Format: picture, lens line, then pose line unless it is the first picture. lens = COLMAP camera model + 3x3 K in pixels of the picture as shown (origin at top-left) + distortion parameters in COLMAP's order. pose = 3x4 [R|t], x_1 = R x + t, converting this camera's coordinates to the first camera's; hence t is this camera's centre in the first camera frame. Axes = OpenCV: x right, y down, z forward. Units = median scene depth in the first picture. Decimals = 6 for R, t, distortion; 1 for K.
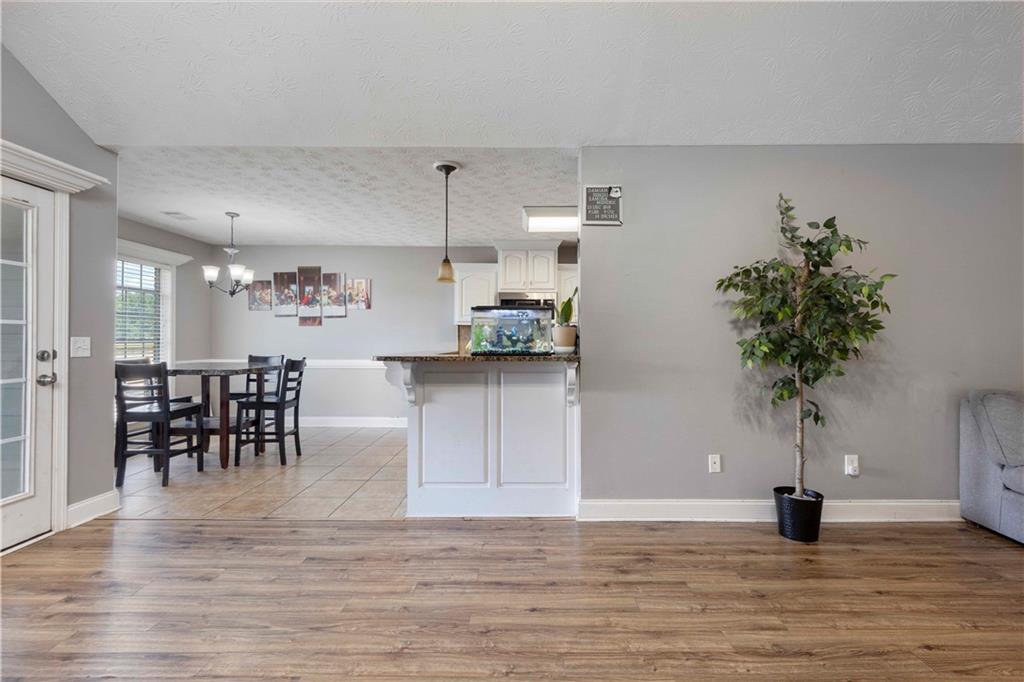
lens RADIAL K [[458.4, 0, 519.8], [0, 458.4, 340.5], [0, 0, 1]] dist [0.003344, 0.000149]
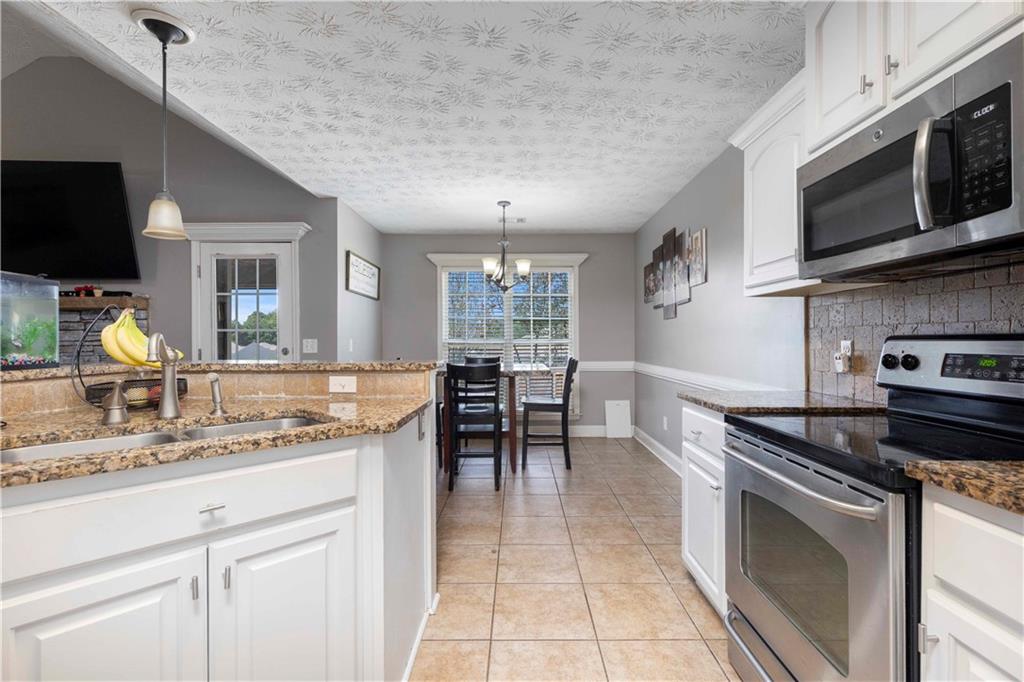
lens RADIAL K [[460.2, 0, 520.1], [0, 460.2, 342.8], [0, 0, 1]] dist [0.005762, 0.000111]
pose [[0.014062, 0.003904, -0.999894, 0.460024], [0.005985, 0.999974, 0.003988, 0.001927], [0.999883, -0.006041, 0.014038, 1.600609]]
